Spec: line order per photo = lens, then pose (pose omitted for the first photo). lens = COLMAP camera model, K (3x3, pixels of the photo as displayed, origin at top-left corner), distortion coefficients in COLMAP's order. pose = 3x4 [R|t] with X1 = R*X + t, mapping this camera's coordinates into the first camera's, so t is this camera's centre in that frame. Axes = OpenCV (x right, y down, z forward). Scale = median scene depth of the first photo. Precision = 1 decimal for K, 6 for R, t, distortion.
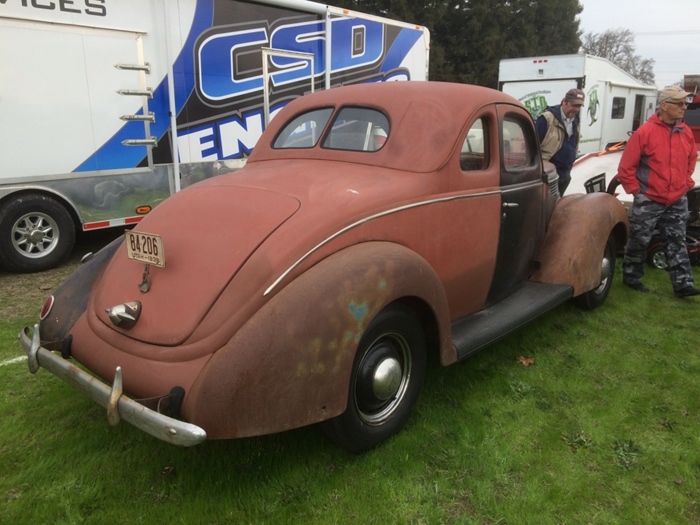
lens RADIAL K [[585.4, 0, 347.0], [0, 585.4, 263.2], [0, 0, 1]] dist [0.019822, -0.024641]
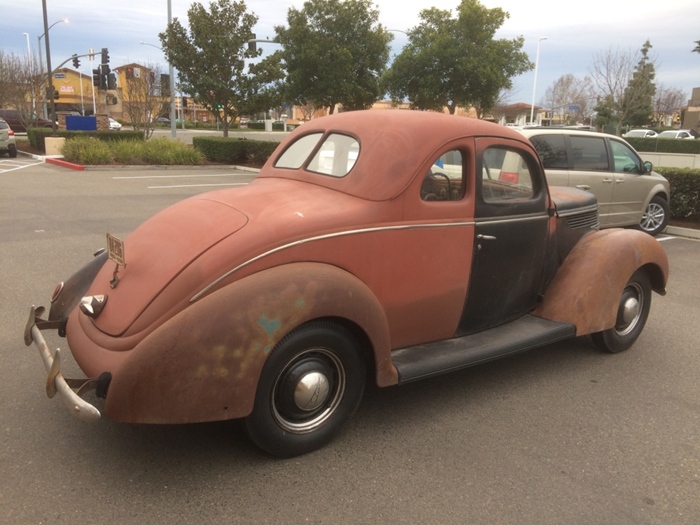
lens RADIAL K [[585.4, 0, 348.0], [0, 585.4, 261.5], [0, 0, 1]] dist [0.019822, -0.024641]
pose [[0.974794, 0.091976, -0.203266, 0.319459], [-0.094826, 0.995484, -0.004307, -0.038674], [0.201952, 0.023474, 0.979114, -0.036524]]
